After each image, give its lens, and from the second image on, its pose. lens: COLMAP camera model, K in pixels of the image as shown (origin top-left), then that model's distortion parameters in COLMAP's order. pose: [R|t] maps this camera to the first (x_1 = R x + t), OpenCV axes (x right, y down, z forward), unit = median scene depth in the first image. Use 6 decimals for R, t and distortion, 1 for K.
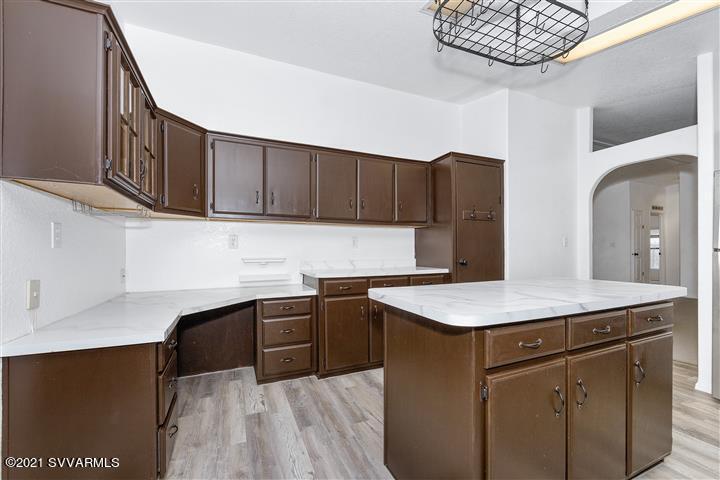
lens RADIAL K [[300.8, 0, 361.0], [0, 300.8, 248.9], [0, 0, 1]] dist [-0.002031, -0.000182]
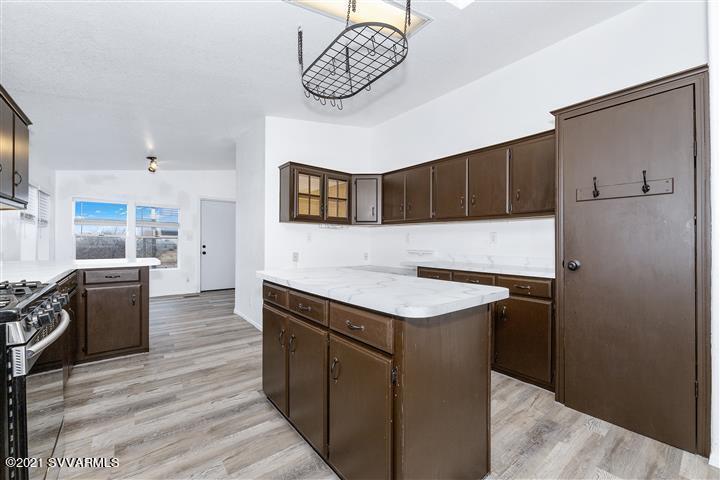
lens RADIAL K [[288.6, 0, 360.0], [0, 288.6, 240.0], [0, 0, 1]] dist [0.000423, 0.000205]
pose [[0.252912, -0.003853, -0.967482, 0.849987], [-0.008412, 0.999946, -0.006181, -0.005248], [0.967453, 0.009701, 0.252865, 0.375400]]
